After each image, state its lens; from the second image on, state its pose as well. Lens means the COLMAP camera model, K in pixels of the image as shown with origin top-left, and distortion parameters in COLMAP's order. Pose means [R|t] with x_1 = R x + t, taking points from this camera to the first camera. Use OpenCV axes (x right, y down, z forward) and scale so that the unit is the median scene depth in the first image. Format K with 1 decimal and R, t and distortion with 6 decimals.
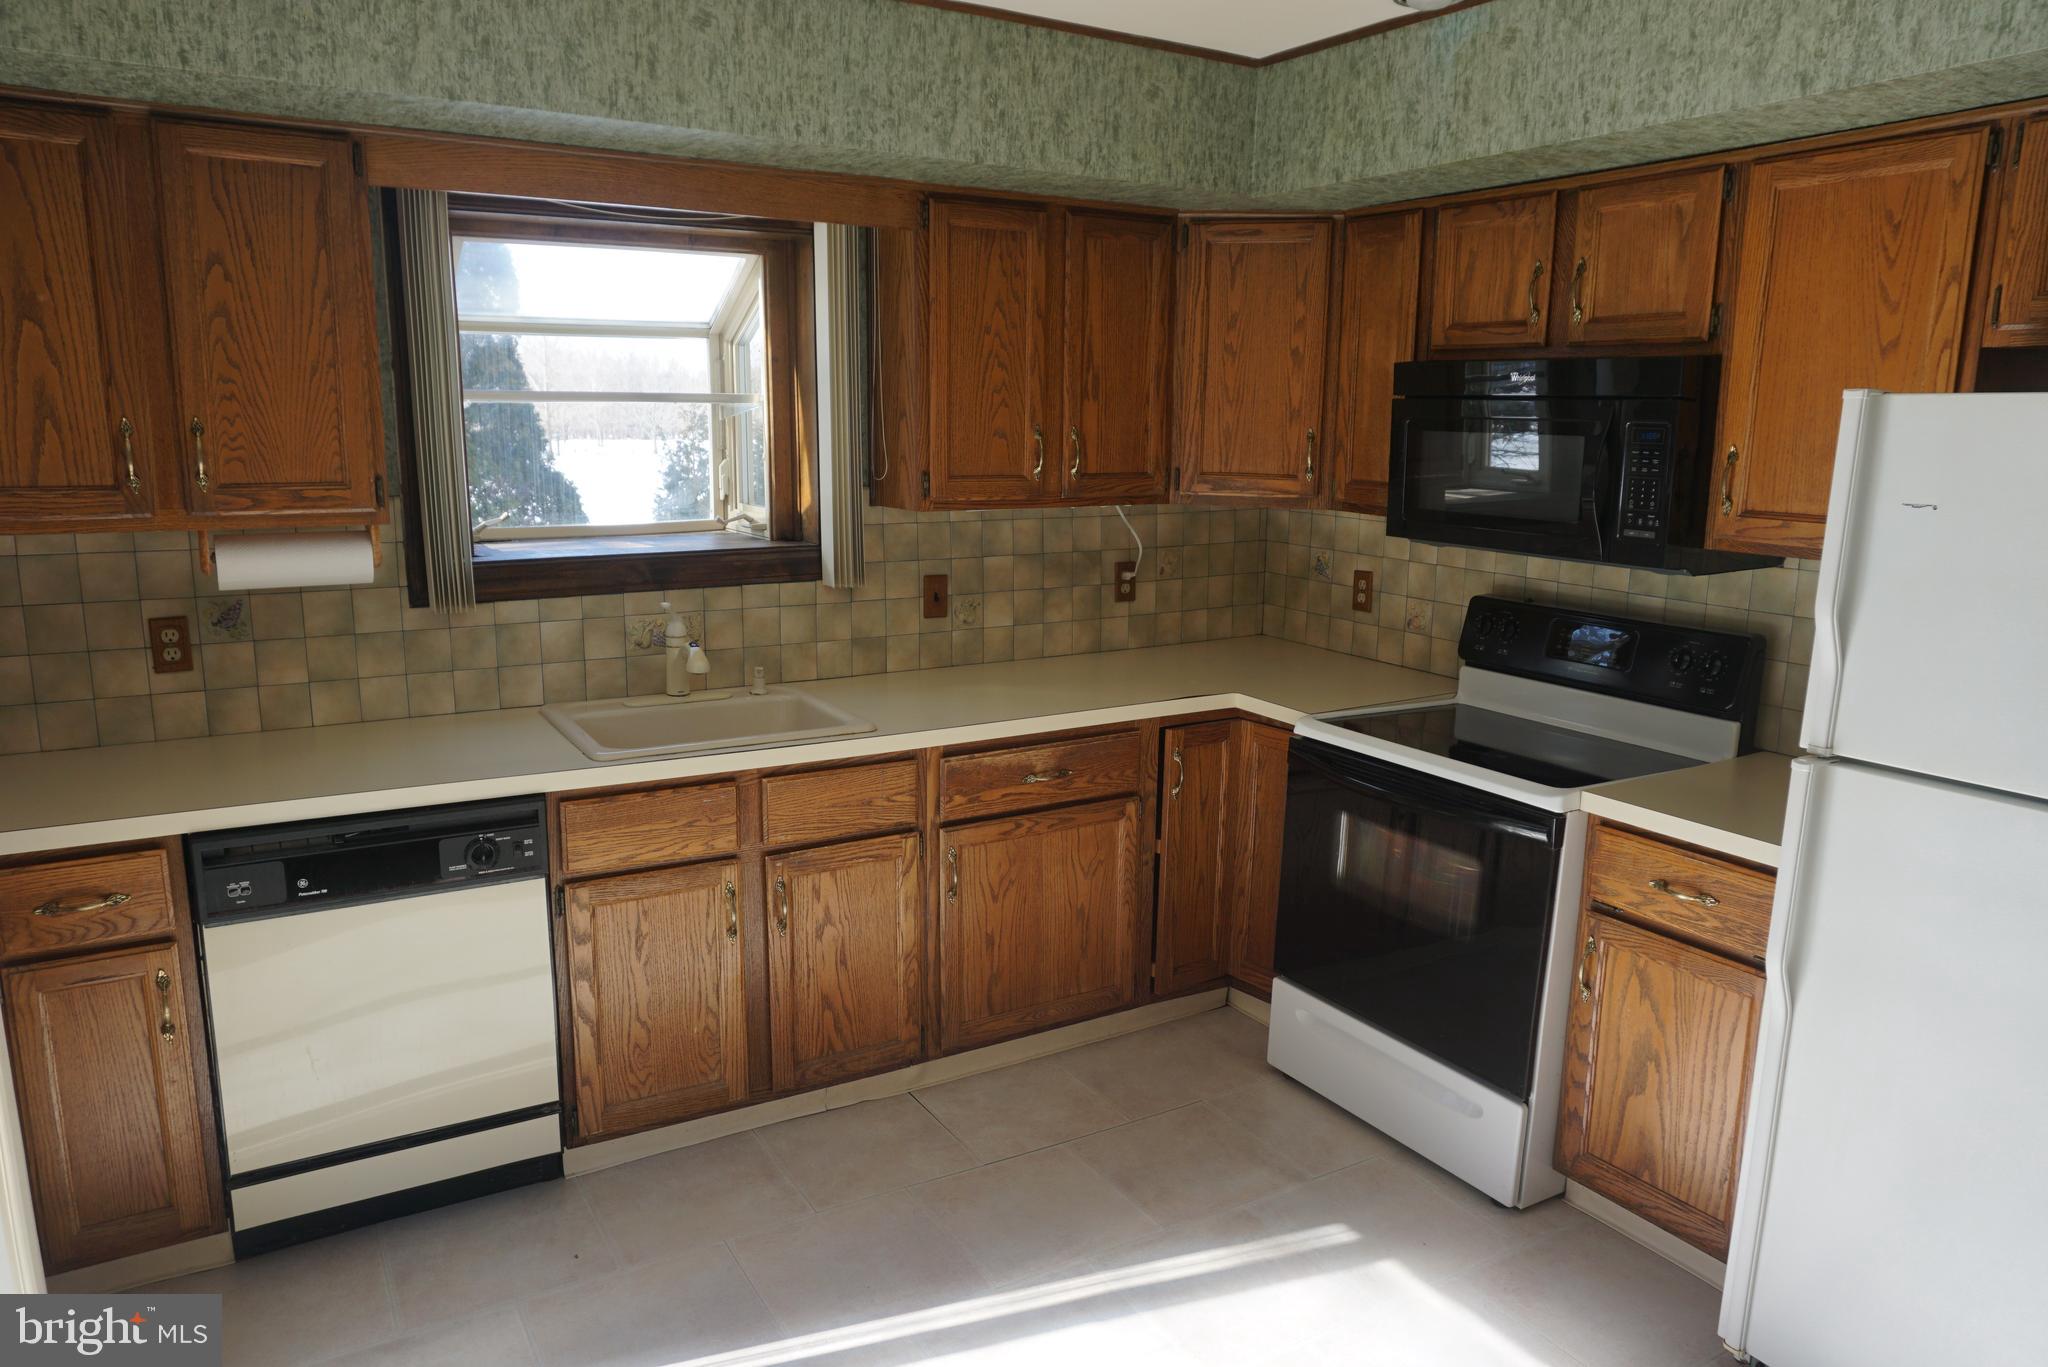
lens RADIAL K [[1380.0, 0, 1017.9], [0, 1380.0, 697.9], [0, 0, 1]] dist [-0.036355, 0.035709]
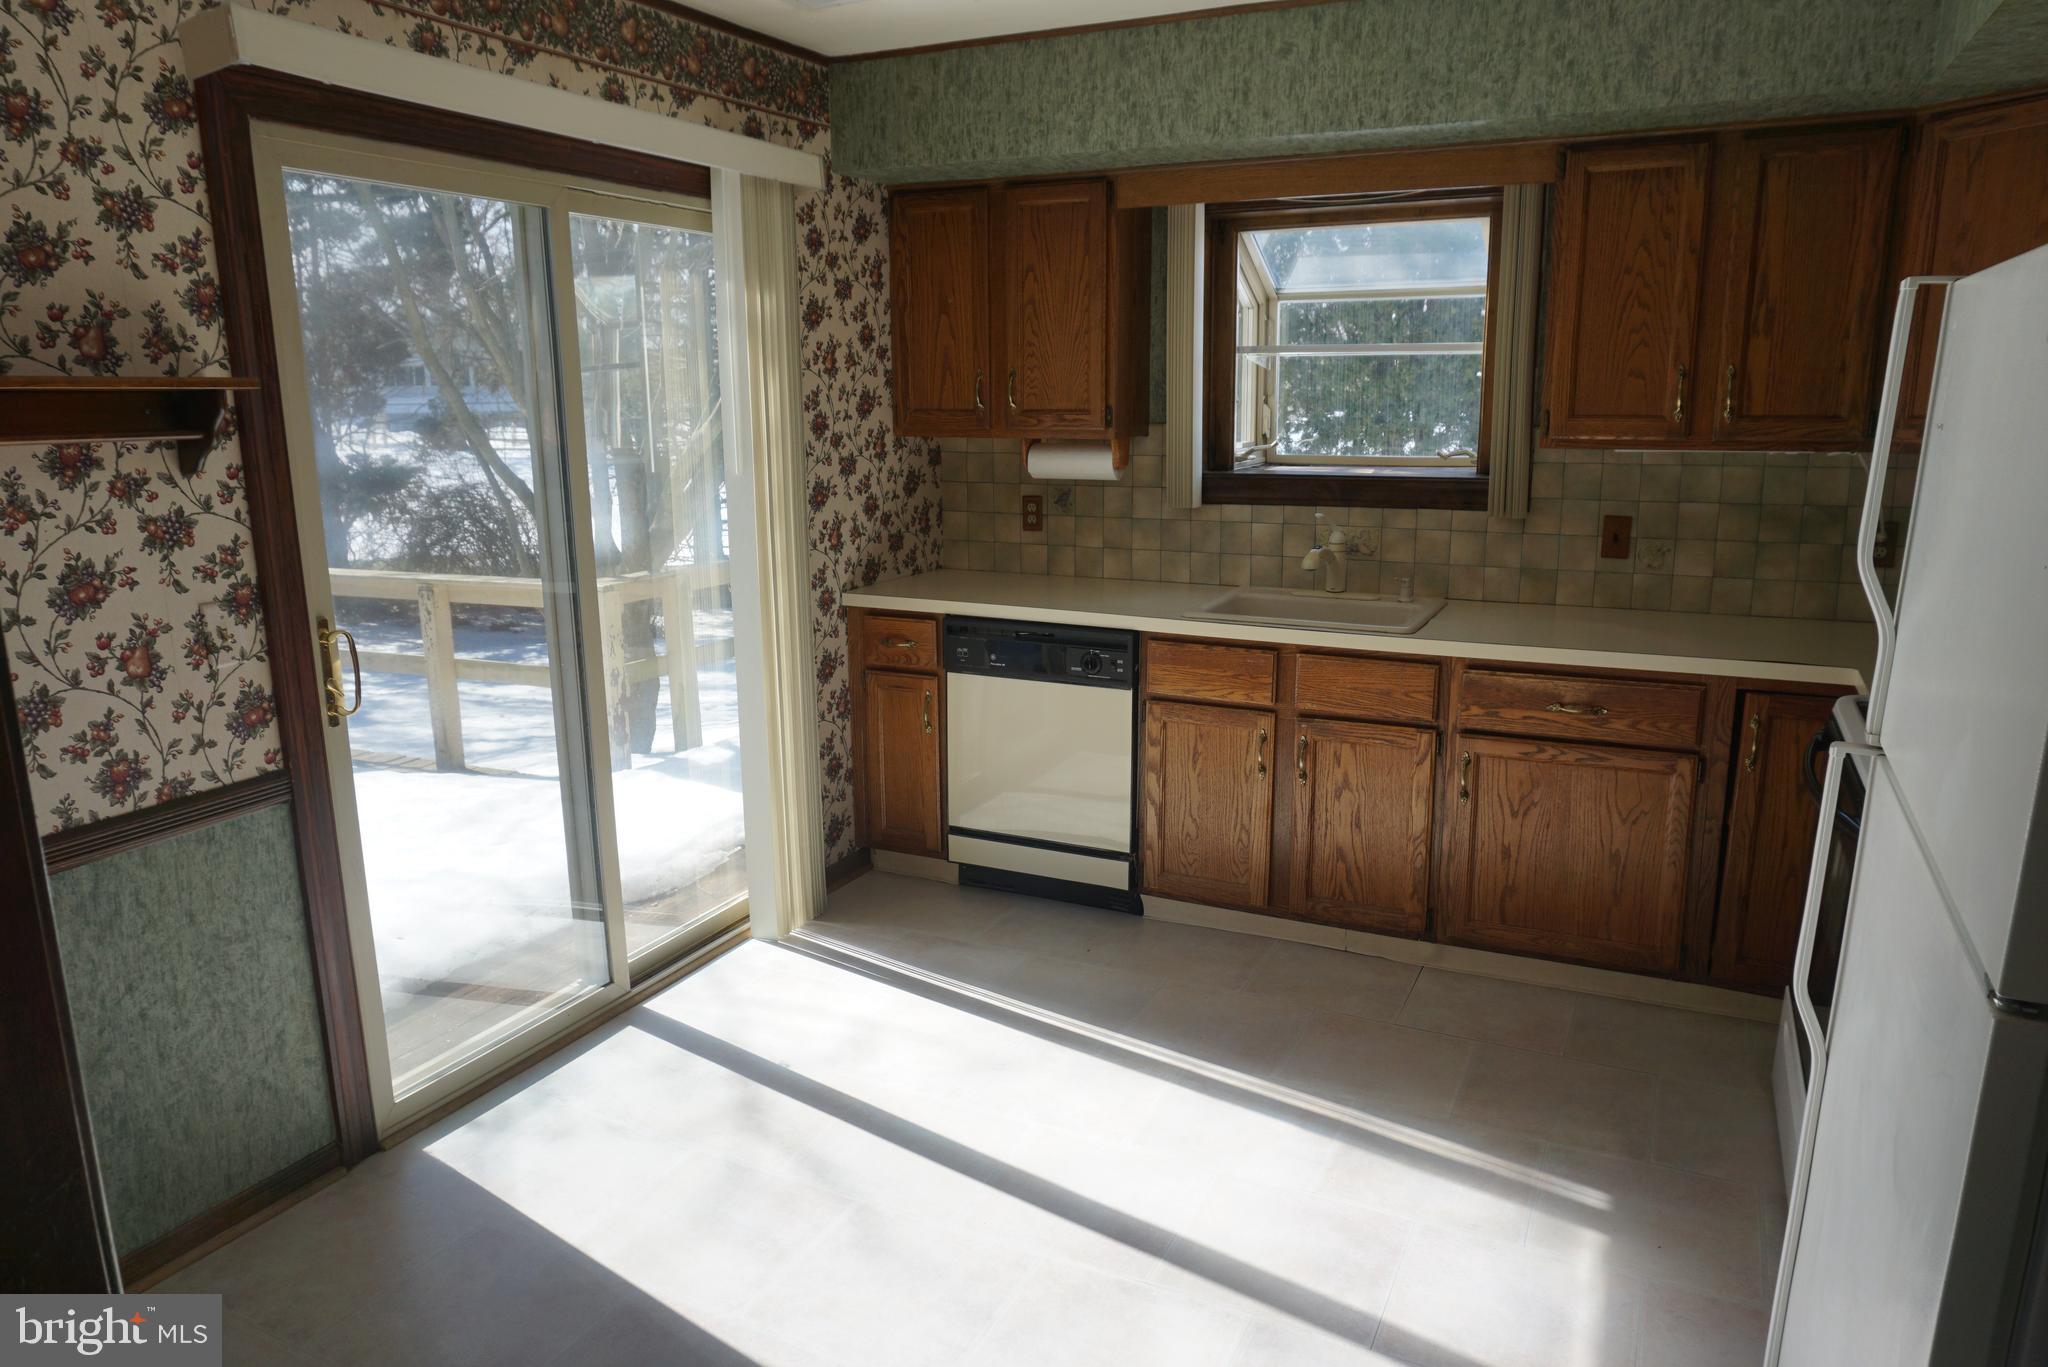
lens RADIAL K [[1380.0, 0, 1024.5], [0, 1380.0, 702.6], [0, 0, 1]] dist [-0.036355, 0.035709]
pose [[0.545607, 0.174681, -0.819634, 0.689870], [-0.155177, 0.982181, 0.106026, 0.008325], [0.823549, 0.069340, 0.562991, 0.098600]]
